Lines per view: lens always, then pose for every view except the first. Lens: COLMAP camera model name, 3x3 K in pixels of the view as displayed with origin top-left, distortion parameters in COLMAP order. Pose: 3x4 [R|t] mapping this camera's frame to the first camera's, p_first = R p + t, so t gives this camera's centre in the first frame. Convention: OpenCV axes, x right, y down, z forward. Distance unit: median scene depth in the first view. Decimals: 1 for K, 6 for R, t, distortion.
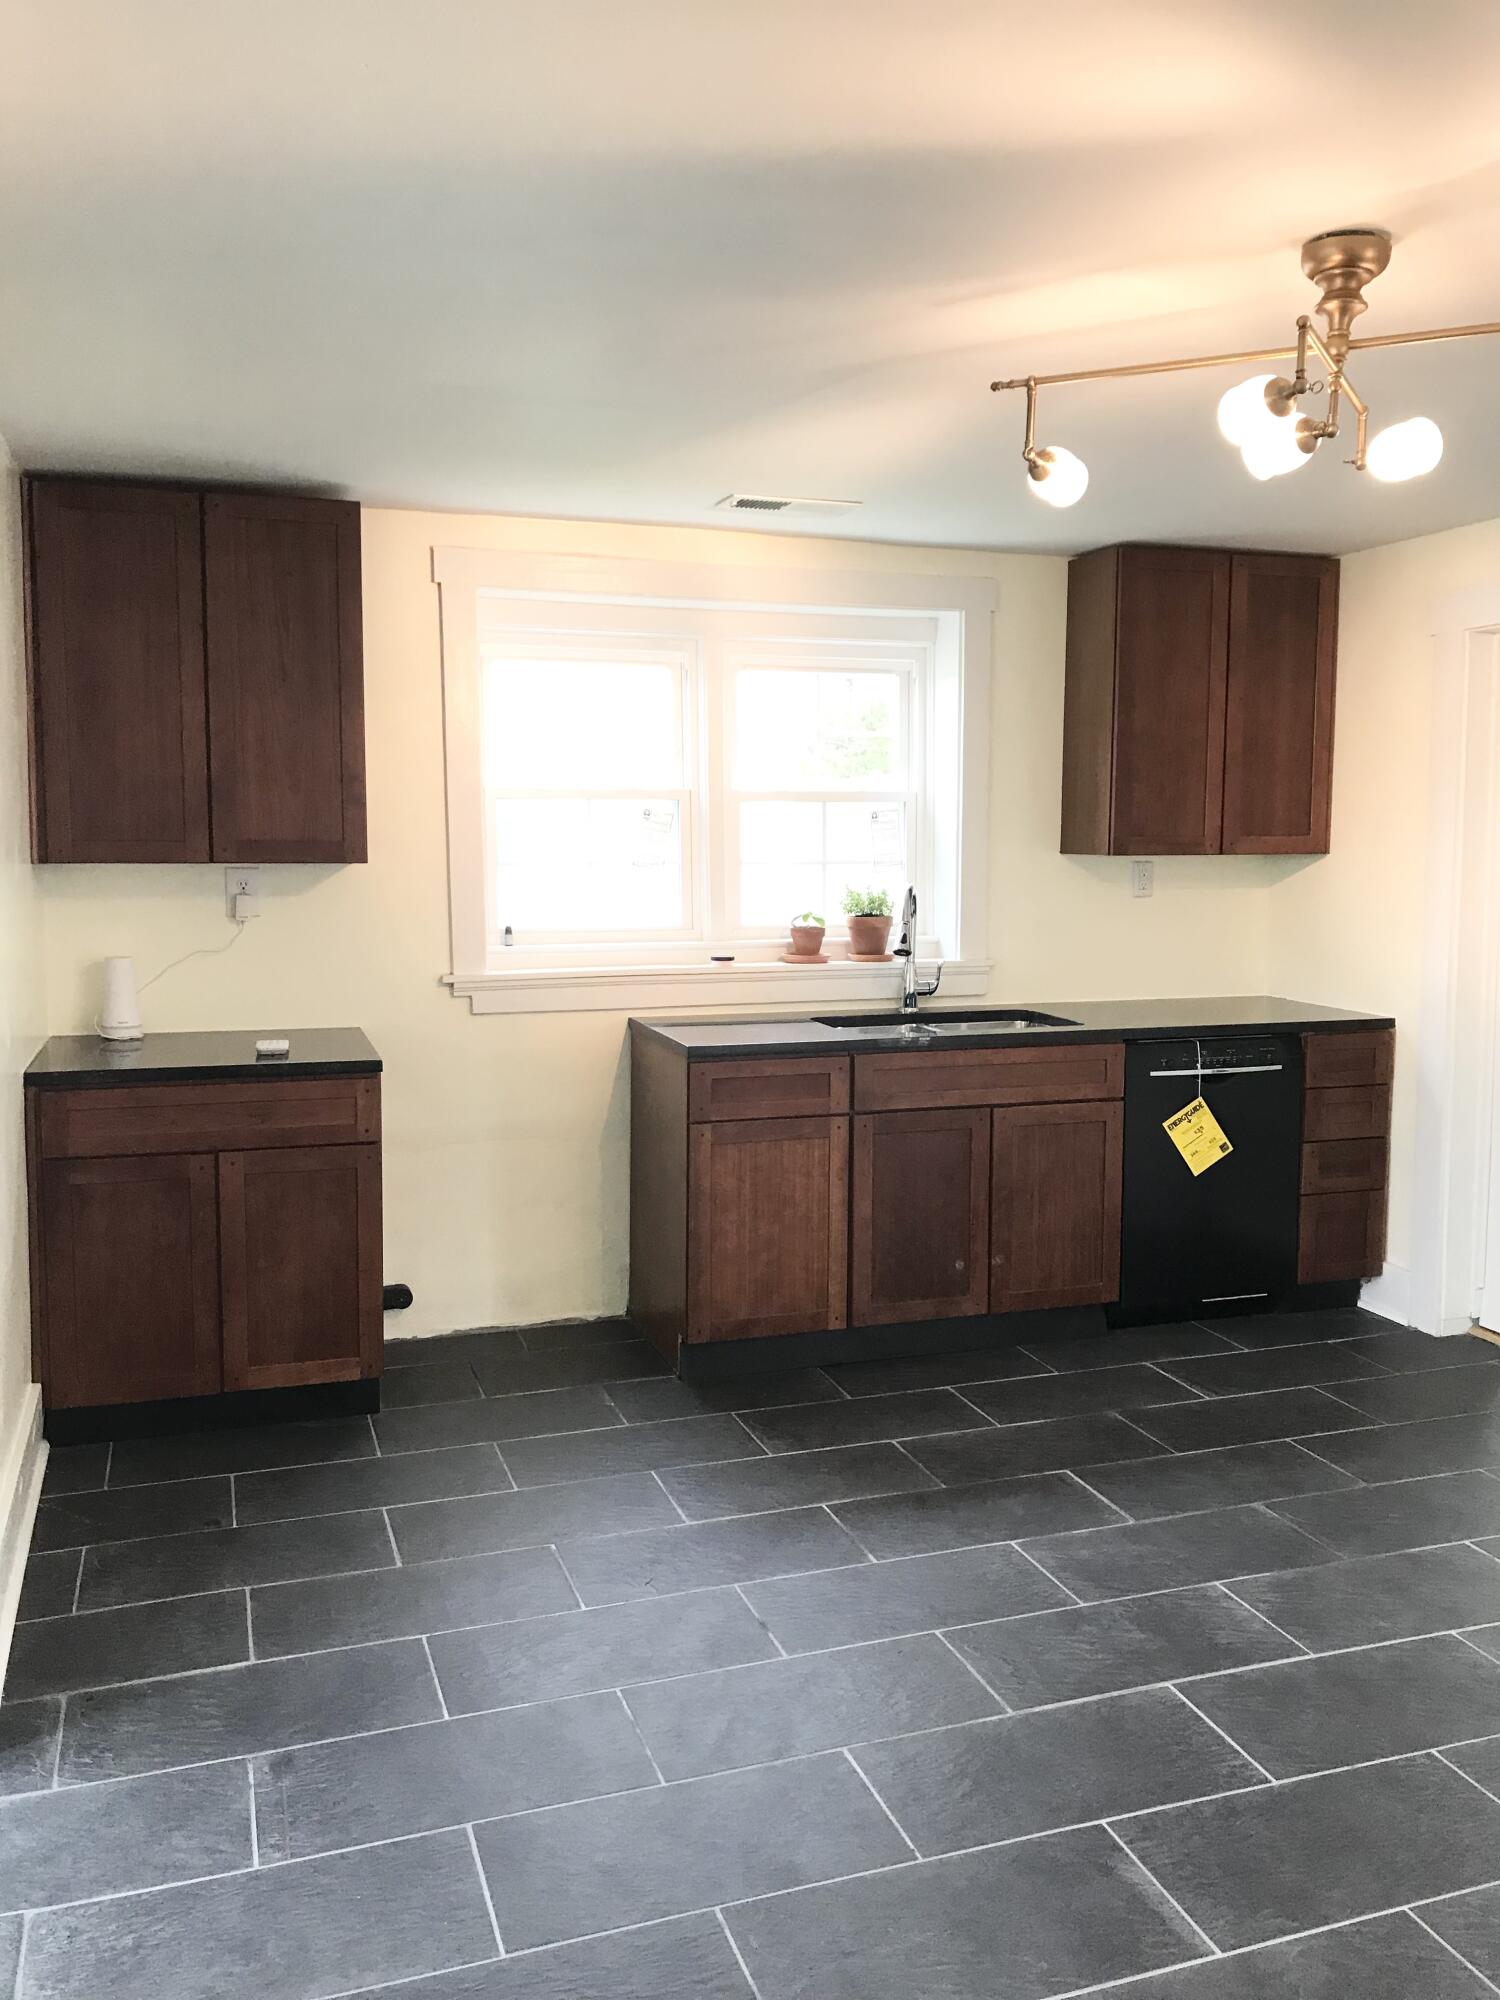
lens RADIAL K [[1617.3, 0, 750.0], [0, 1617.3, 1000.0], [0, 0, 1]] dist [-0.002807, 0.003401]
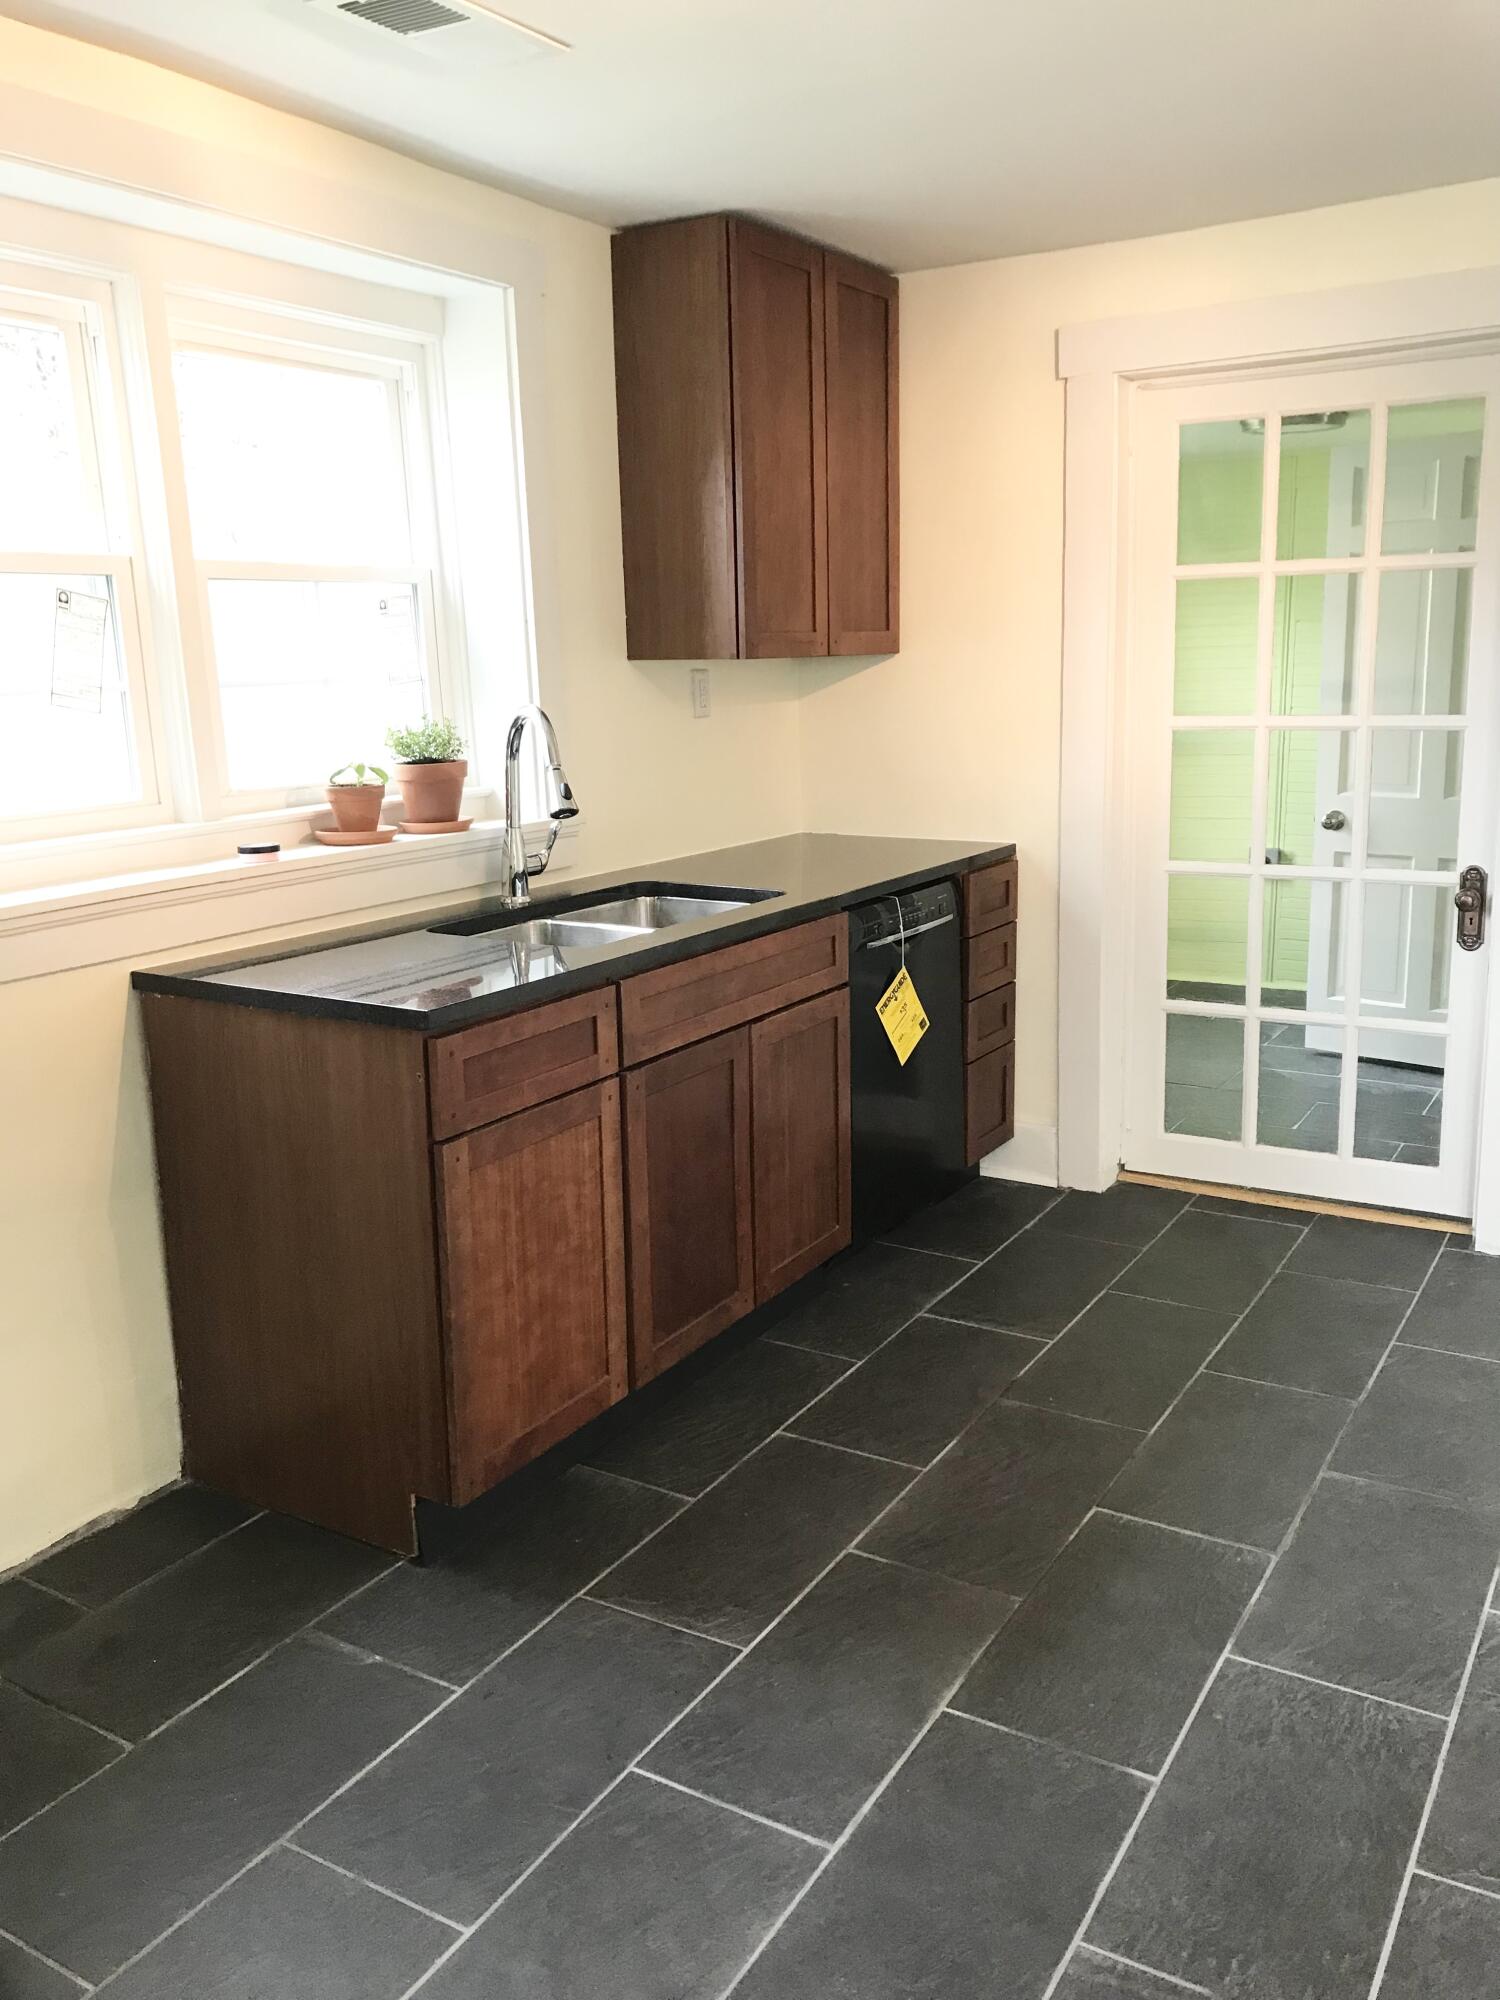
lens RADIAL K [[1613.7, 0, 798.1], [0, 1613.7, 1002.2], [0, 0, 1]] dist [0.007727, 0.001936]
pose [[0.754558, -0.156090, 0.637399, -0.264145], [0.088399, 0.986624, 0.136962, -0.034986], [-0.650252, -0.047000, 0.758264, 0.438737]]
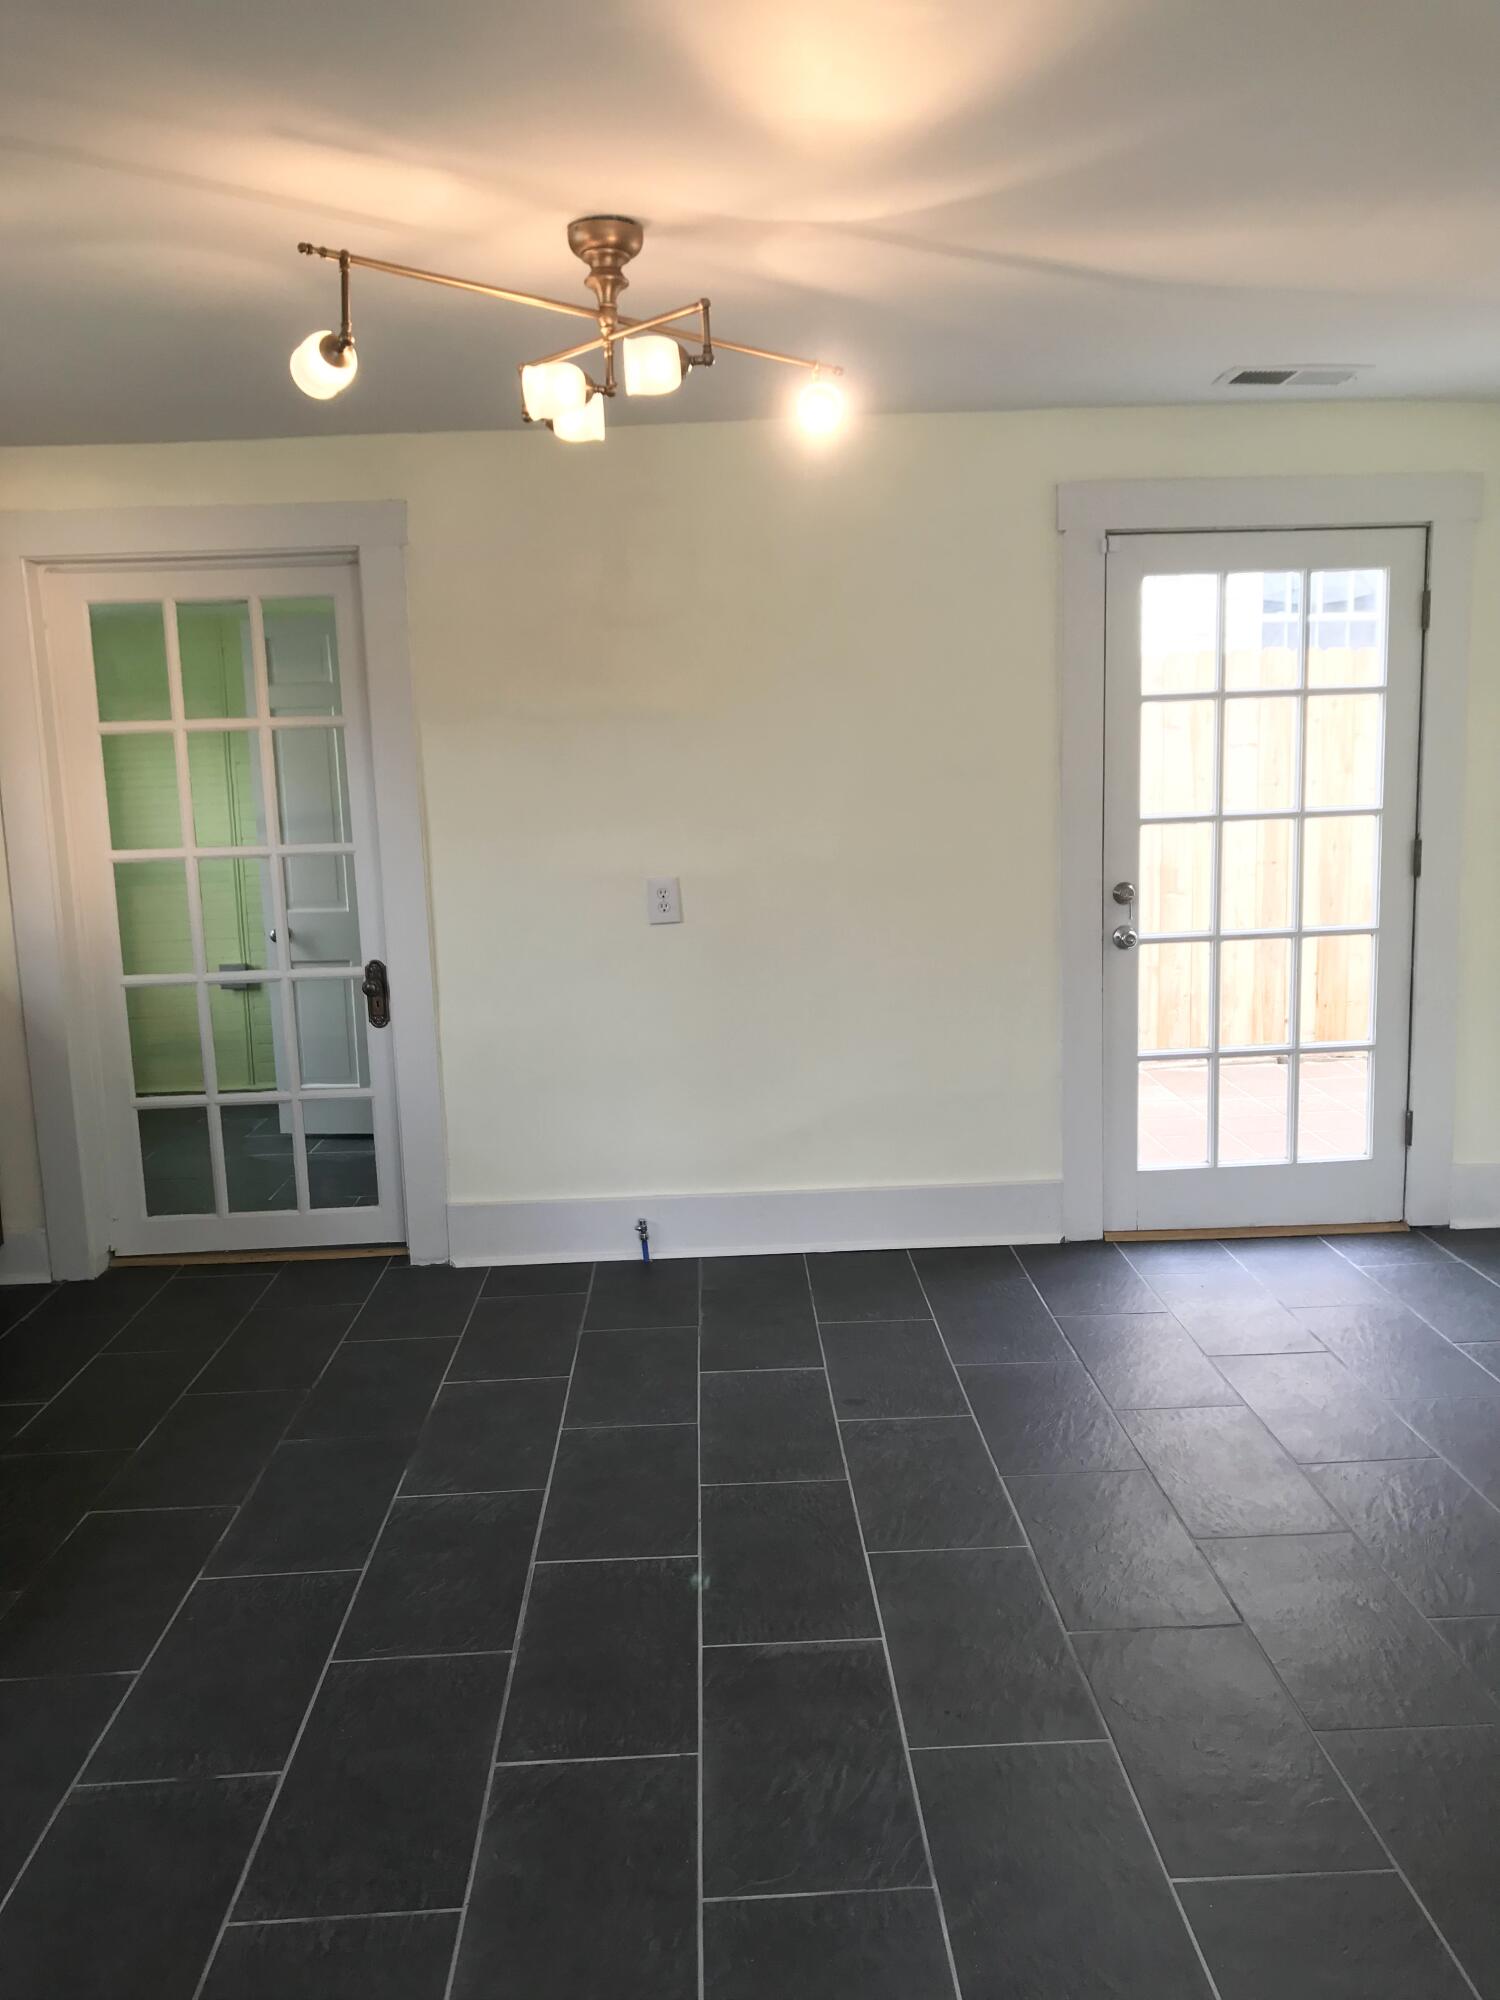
lens RADIAL K [[1617.3, 0, 750.0], [0, 1617.3, 1000.0], [0, 0, 1]] dist [-0.002807, 0.003401]
pose [[0.286698, -0.153359, 0.945667, -0.381630], [0.130902, 0.984117, 0.119909, -0.027511], [-0.949036, 0.089412, 0.302219, 0.303381]]
